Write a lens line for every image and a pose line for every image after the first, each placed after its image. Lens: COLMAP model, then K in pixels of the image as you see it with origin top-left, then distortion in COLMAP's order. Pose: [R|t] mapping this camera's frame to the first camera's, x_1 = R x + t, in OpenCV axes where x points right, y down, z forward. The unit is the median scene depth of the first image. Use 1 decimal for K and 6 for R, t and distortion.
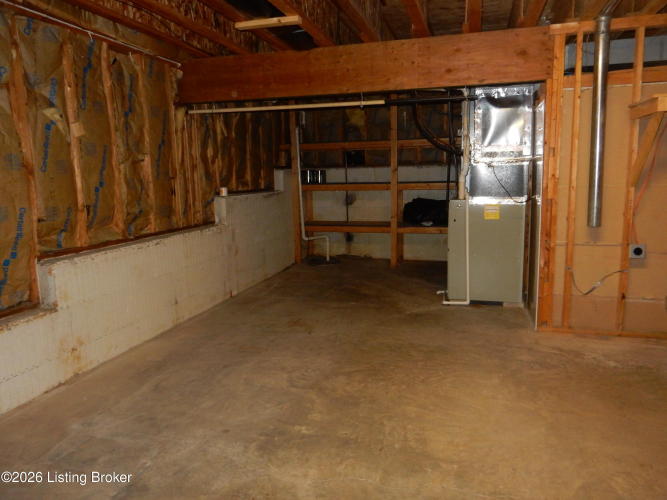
lens RADIAL K [[491.9, 0, 332.8], [0, 491.9, 249.7], [0, 0, 1]] dist [-0.001967, 0.000187]
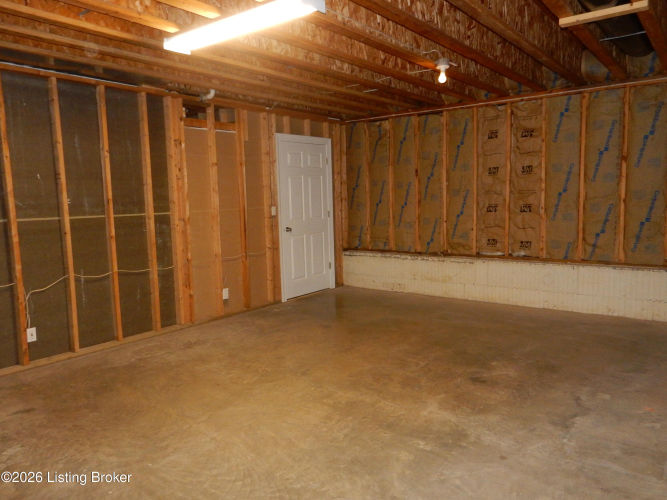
lens RADIAL K [[491.9, 0, 335.5], [0, 491.9, 250.5], [0, 0, 1]] dist [-0.001967, 0.000187]
pose [[-0.930313, 0.002220, 0.366760, -0.196823], [0.099331, 0.964135, 0.246126, -0.212658], [-0.353060, 0.265405, -0.897167, 1.381650]]
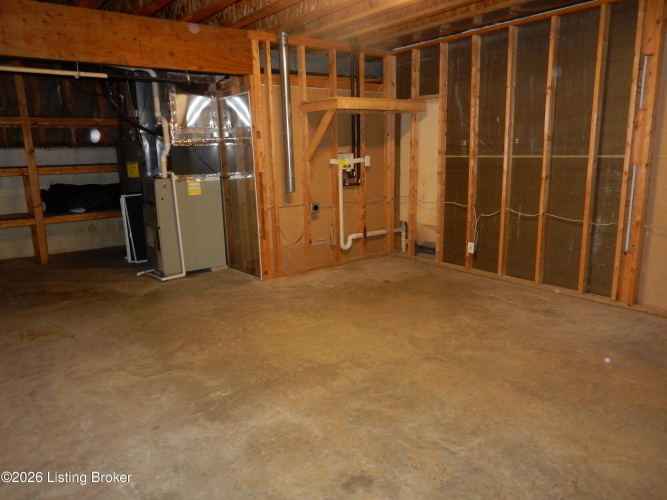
lens RADIAL K [[491.9, 0, 333.0], [0, 491.9, 250.1], [0, 0, 1]] dist [-0.001967, 0.000187]
pose [[0.594345, -0.153704, 0.789385, -0.514246], [0.134713, 0.986725, 0.090700, 0.002147], [-0.792847, 0.052433, 0.607161, 0.120553]]
